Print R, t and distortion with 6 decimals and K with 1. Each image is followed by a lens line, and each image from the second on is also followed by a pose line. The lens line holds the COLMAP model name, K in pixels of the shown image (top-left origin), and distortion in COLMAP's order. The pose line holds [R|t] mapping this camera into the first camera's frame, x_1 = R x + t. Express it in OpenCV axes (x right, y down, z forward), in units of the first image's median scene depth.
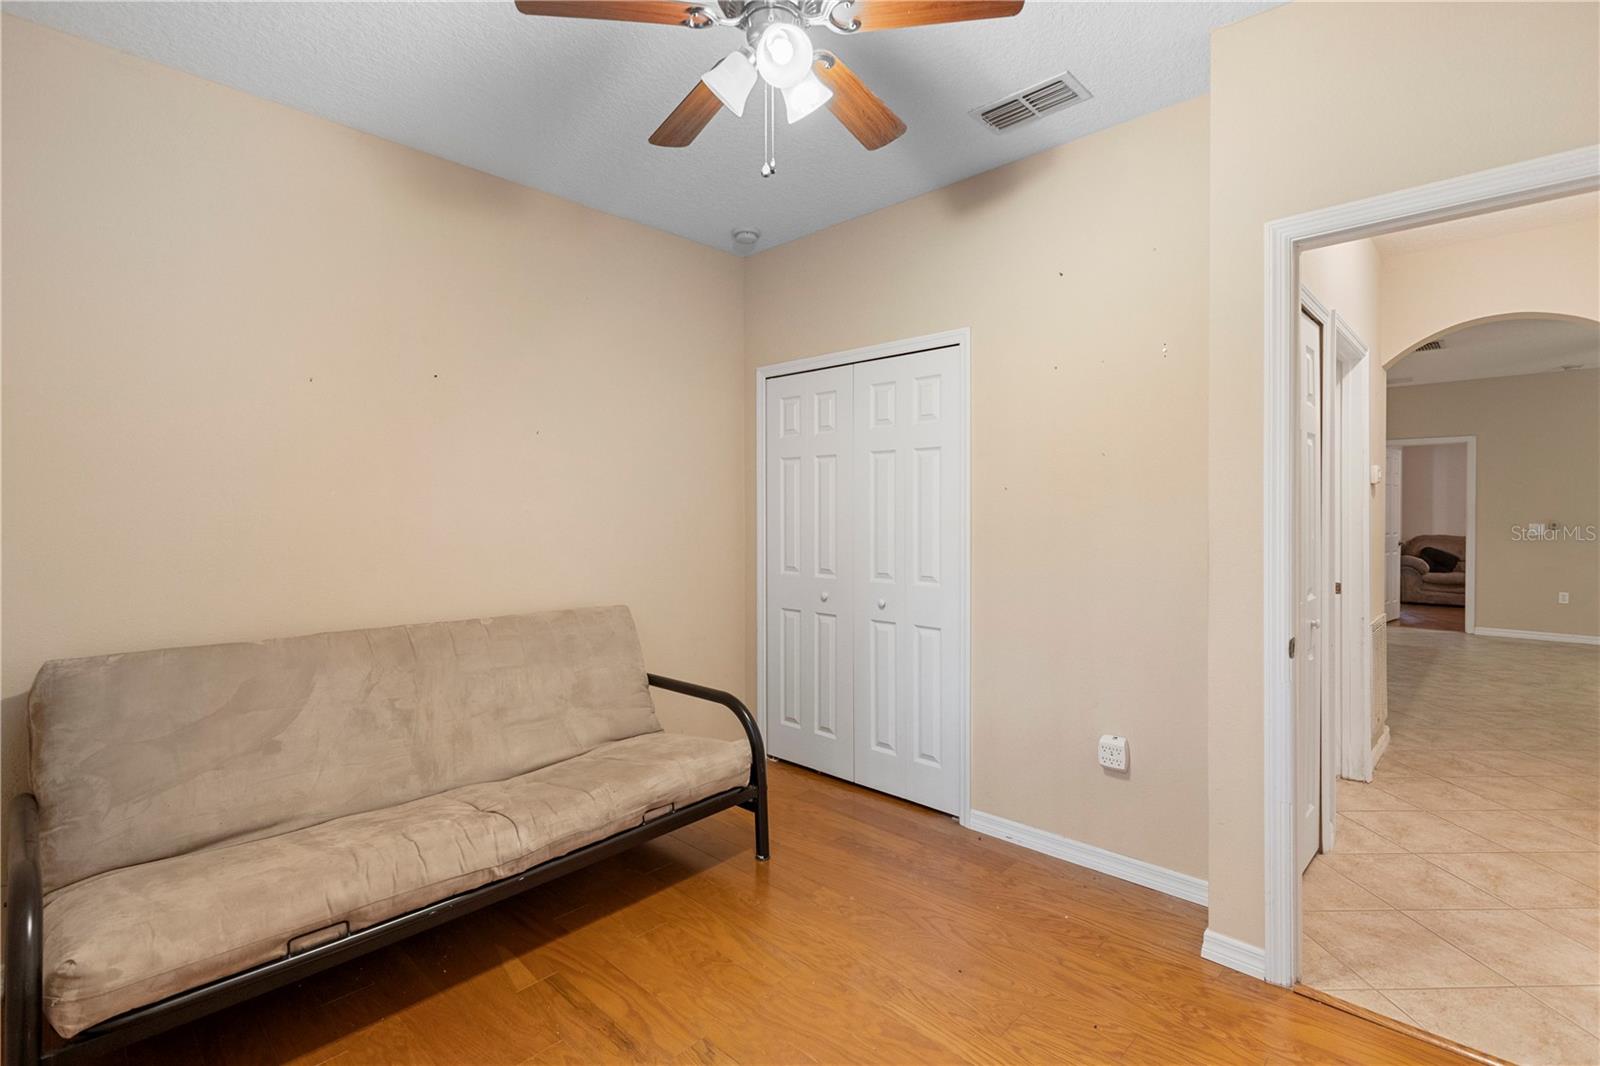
lens RADIAL K [[740.9, 0, 793.6], [0, 740.9, 522.8], [0, 0, 1]] dist [0.010549, -0.000770]
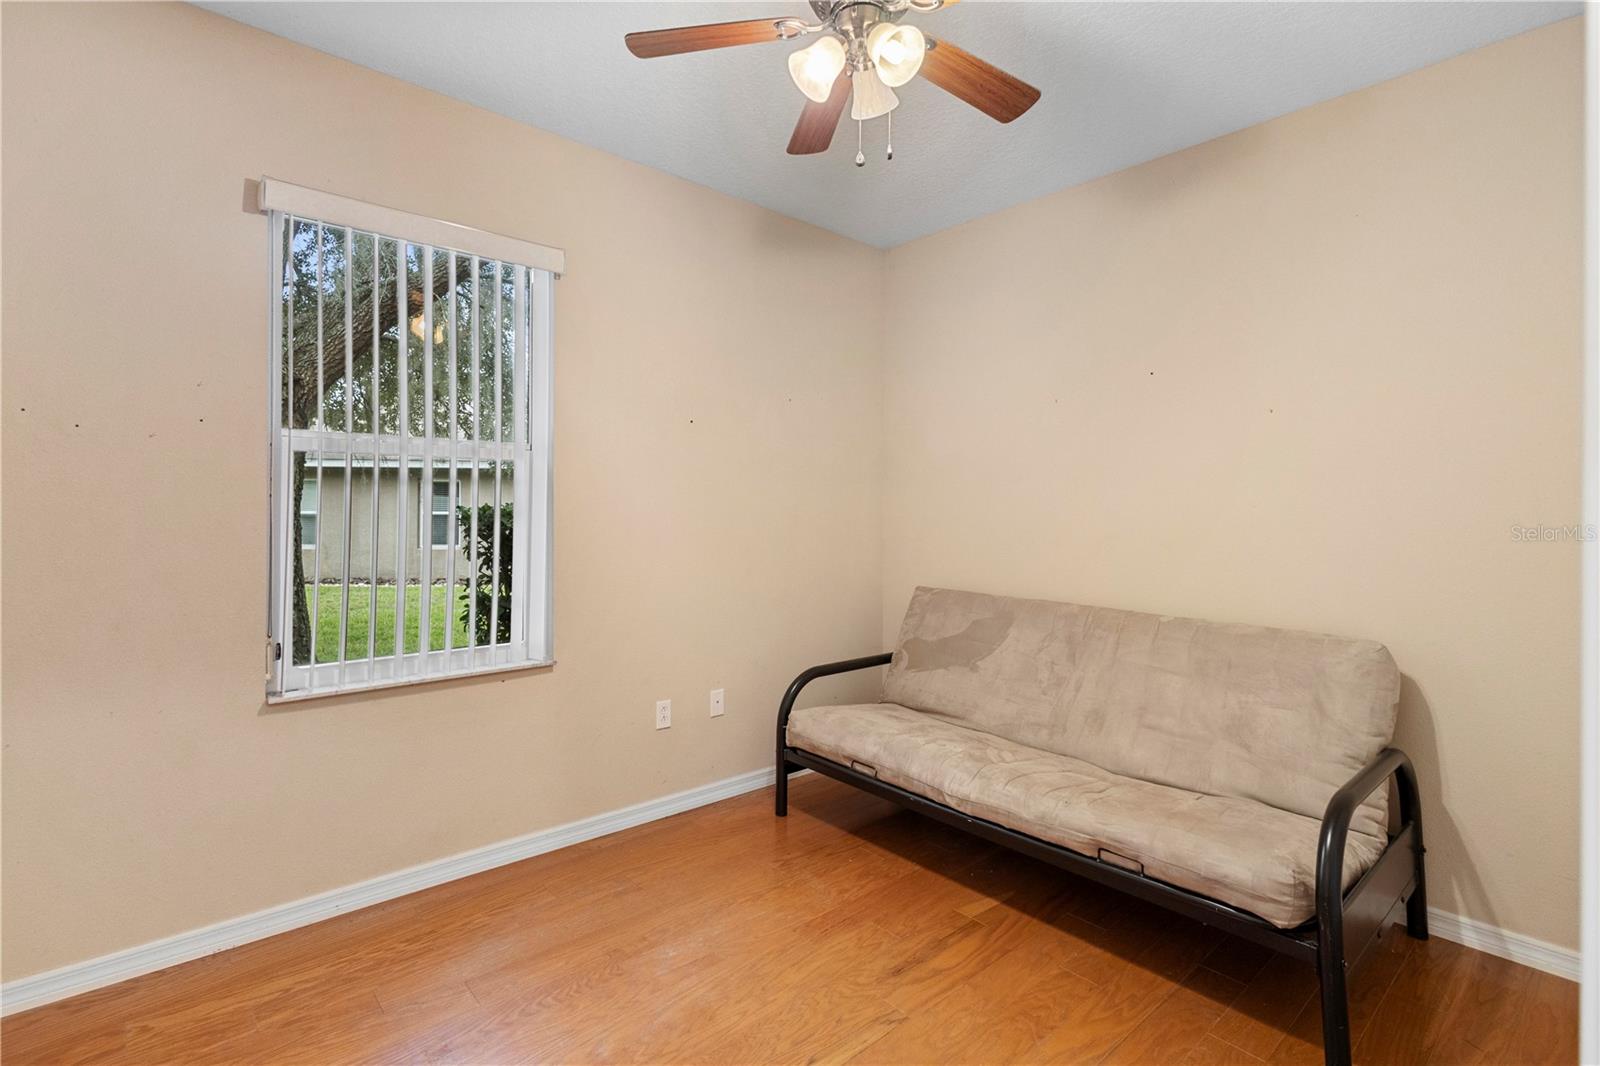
lens RADIAL K [[740.9, 0, 793.6], [0, 740.9, 522.8], [0, 0, 1]] dist [0.010549, -0.000770]
pose [[-0.076216, 0.019370, -0.996903, 0.762574], [-0.025814, 0.999438, 0.021393, -0.000440], [0.996757, 0.027365, -0.075673, 0.771557]]
